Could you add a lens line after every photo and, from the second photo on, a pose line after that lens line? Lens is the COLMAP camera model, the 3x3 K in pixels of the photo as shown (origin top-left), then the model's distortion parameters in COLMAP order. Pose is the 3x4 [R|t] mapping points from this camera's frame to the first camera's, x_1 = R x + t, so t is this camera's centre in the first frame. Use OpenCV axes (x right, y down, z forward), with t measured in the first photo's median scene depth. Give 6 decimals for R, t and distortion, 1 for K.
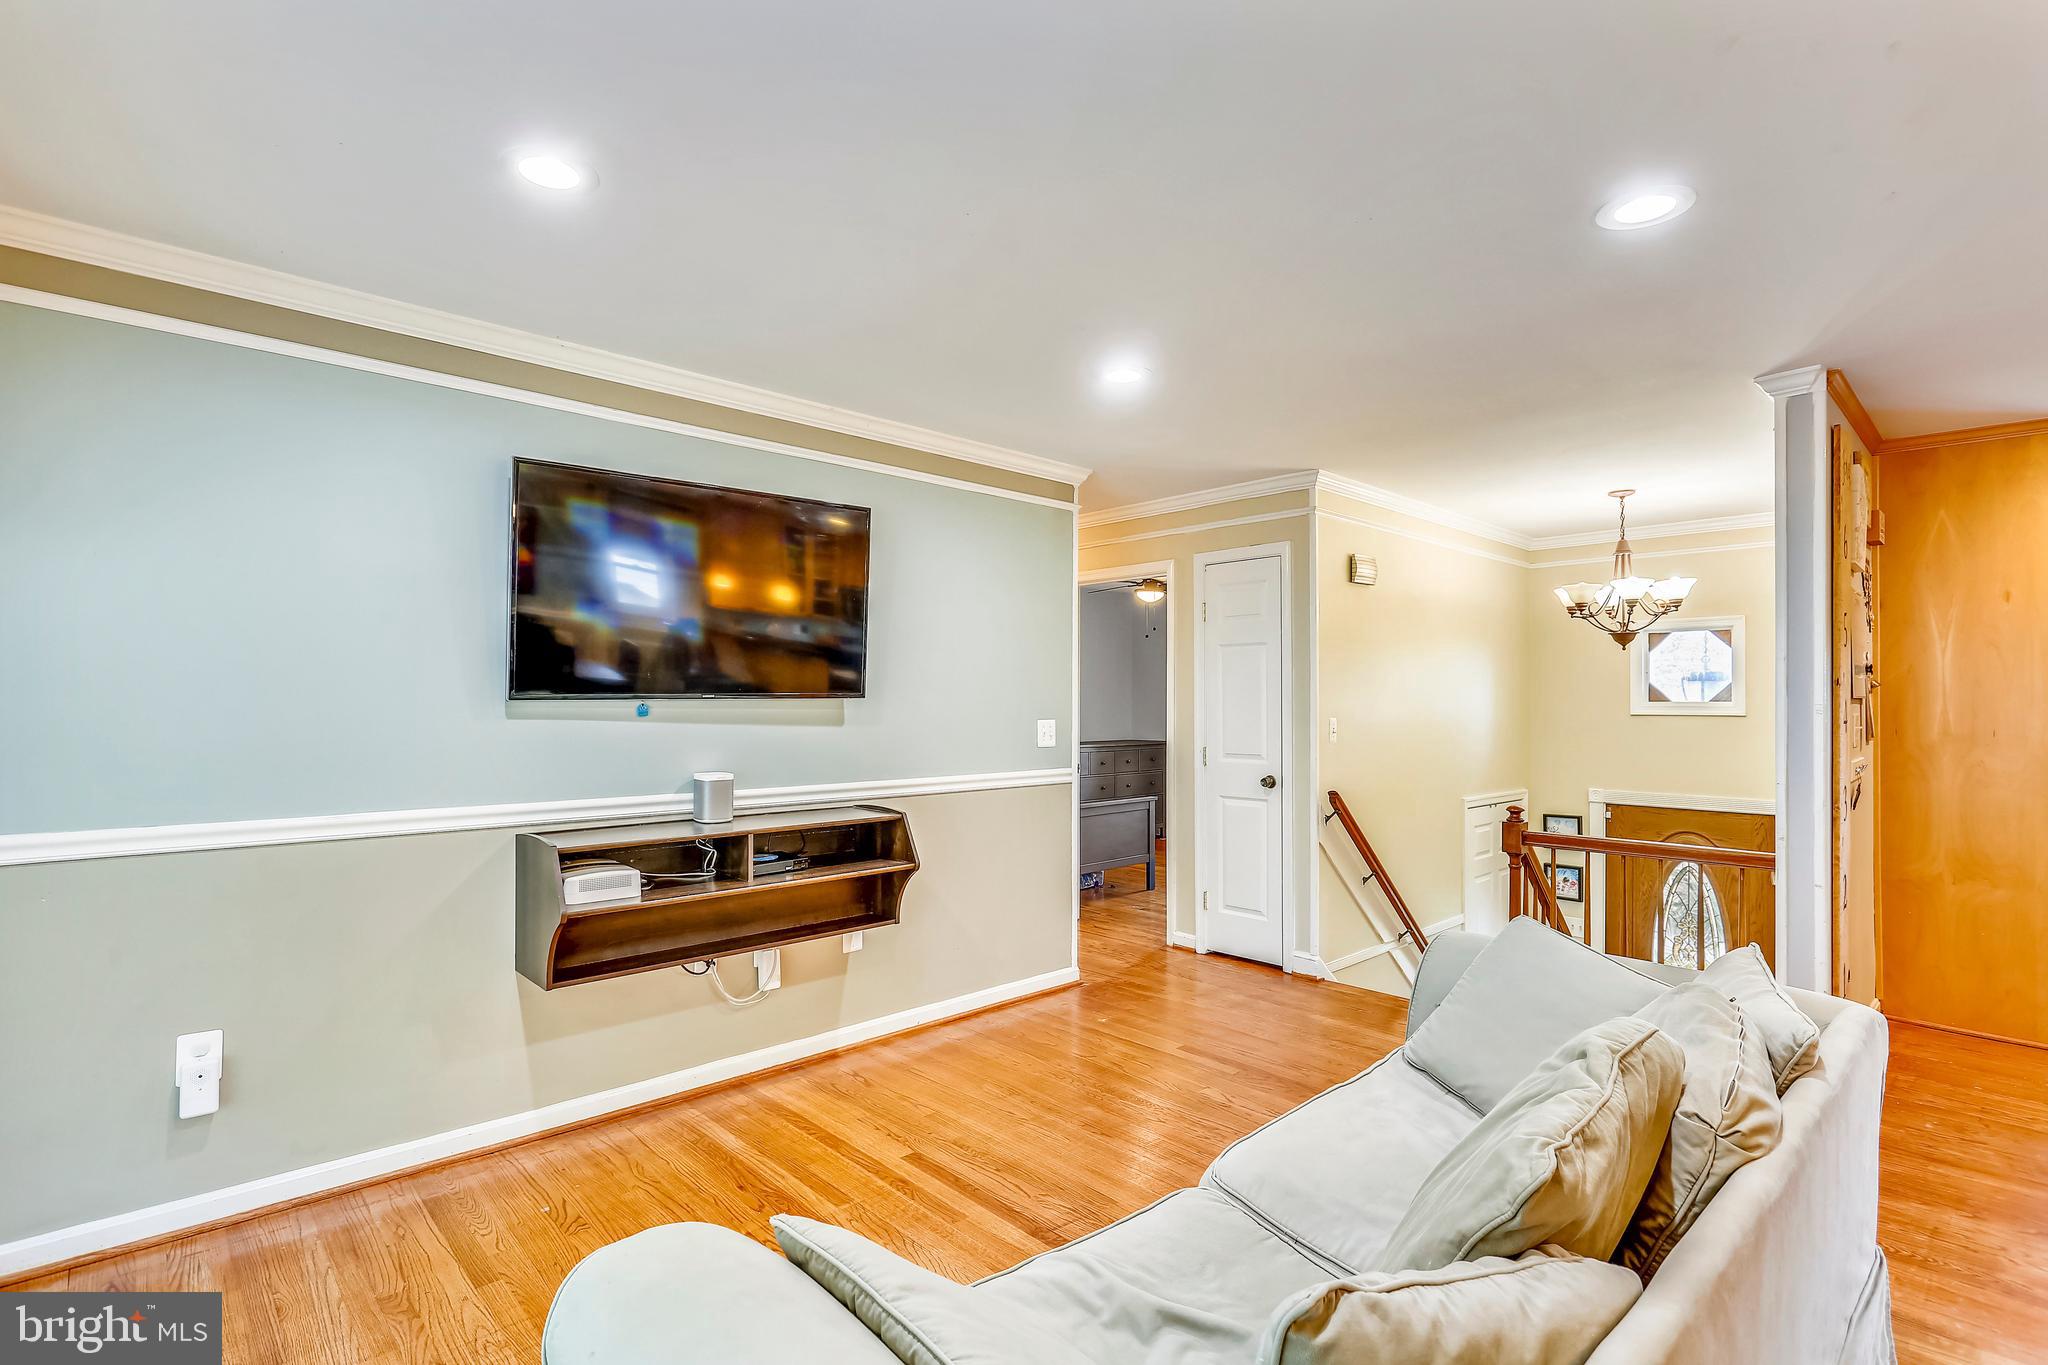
lens RADIAL K [[970.5, 0, 1024.0], [0, 970.5, 682.5], [0, 0, 1]] dist [-0.003108, 0.000338]
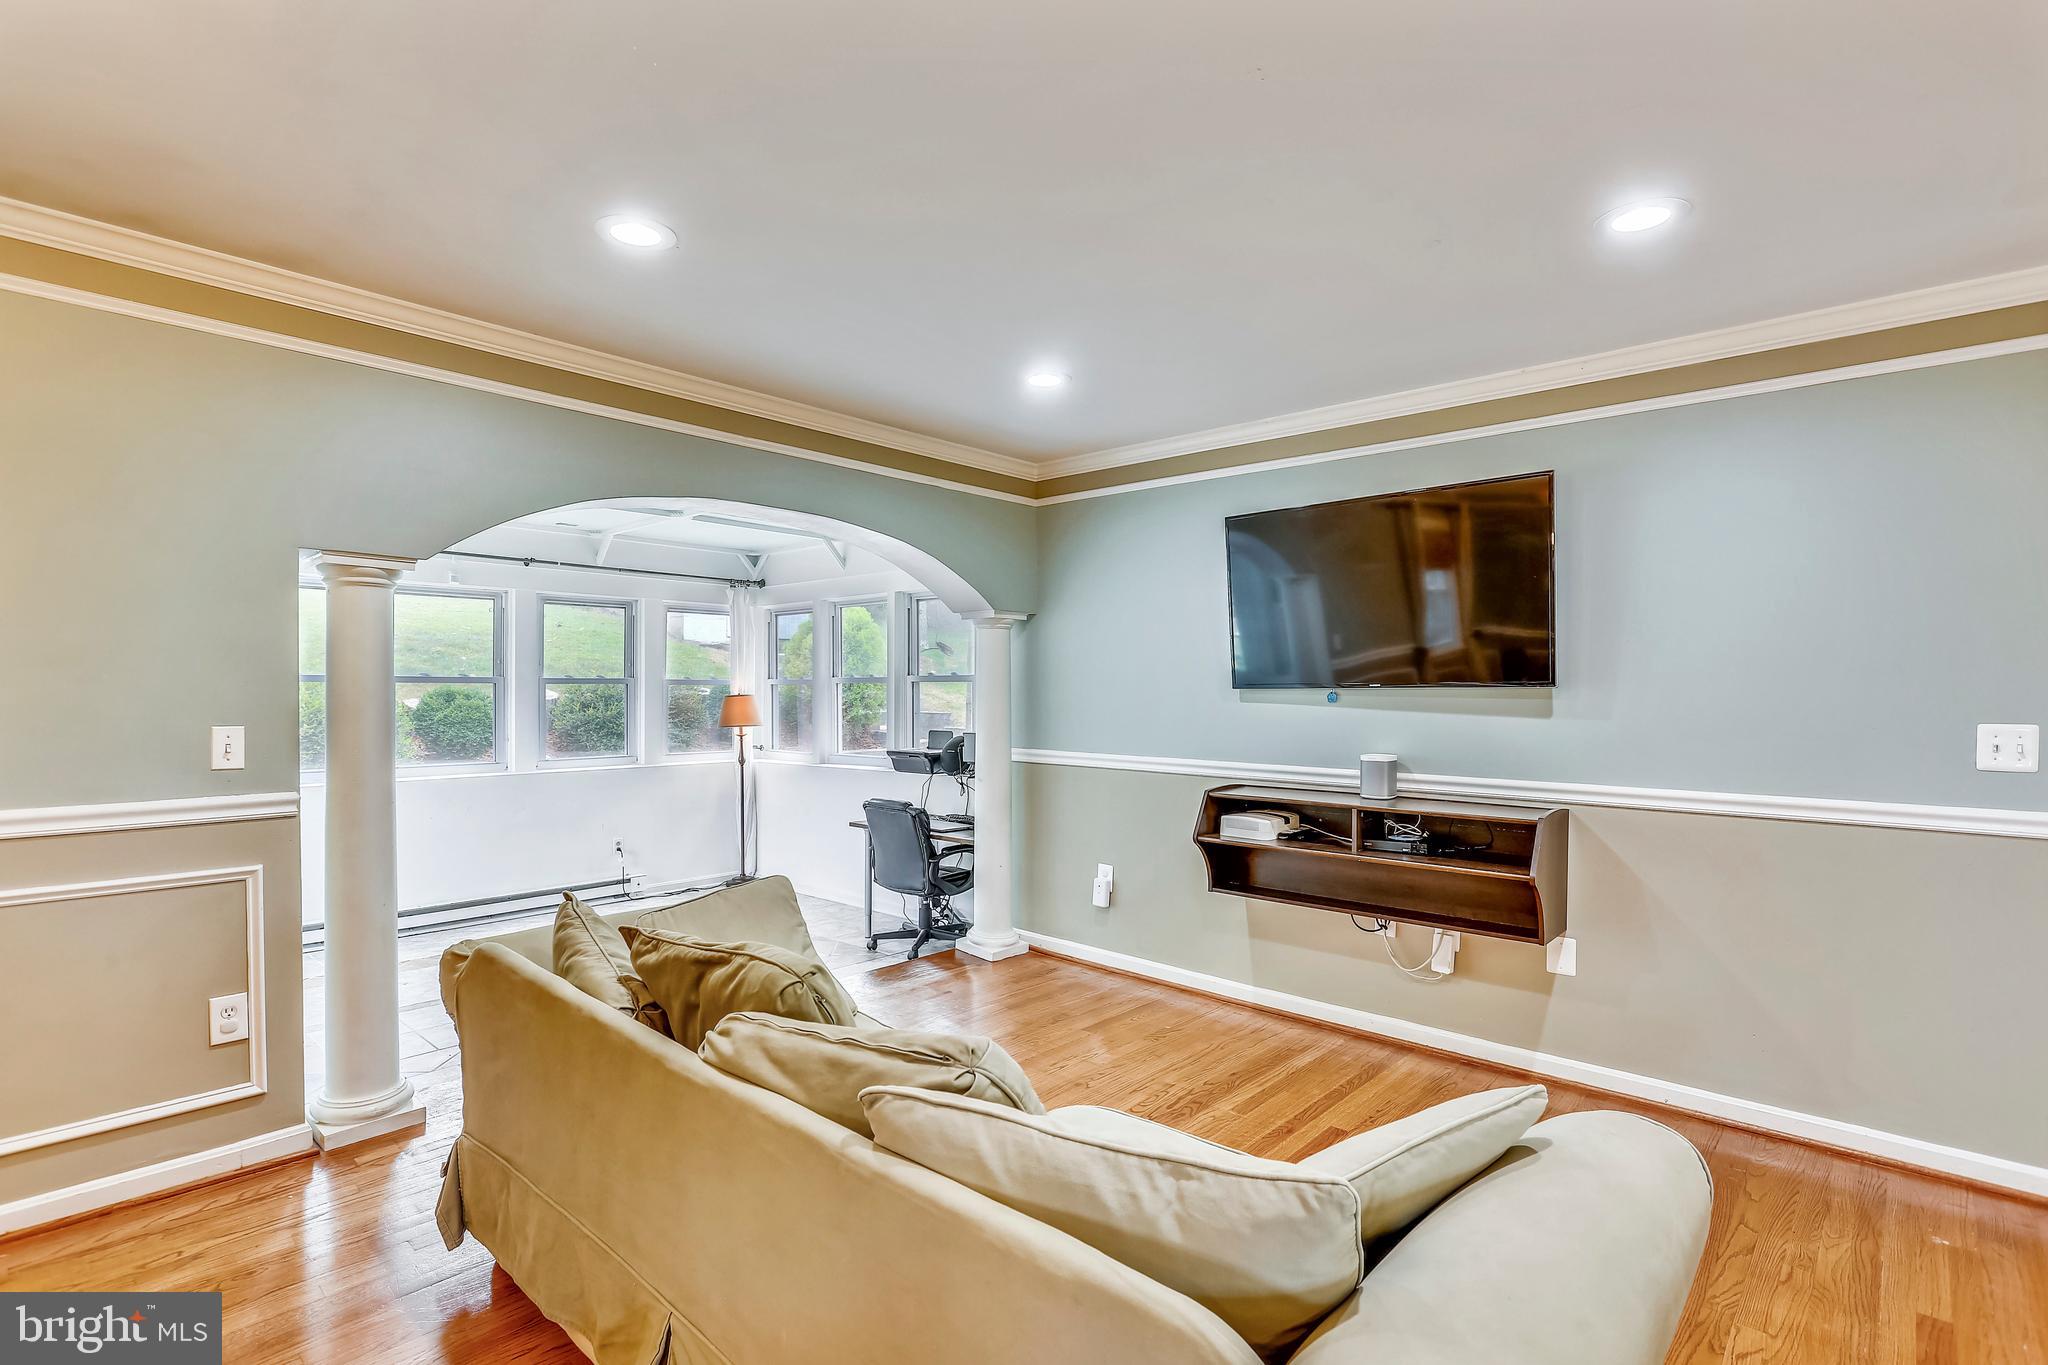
lens RADIAL K [[981.5, 0, 1017.2], [0, 981.5, 692.4], [0, 0, 1]] dist [0.000187, 0.000169]
pose [[0.082585, -0.000035, -0.996584, 0.788585], [0.008459, 0.999964, 0.000666, 0.018731], [0.996548, -0.008485, 0.082582, 0.512391]]
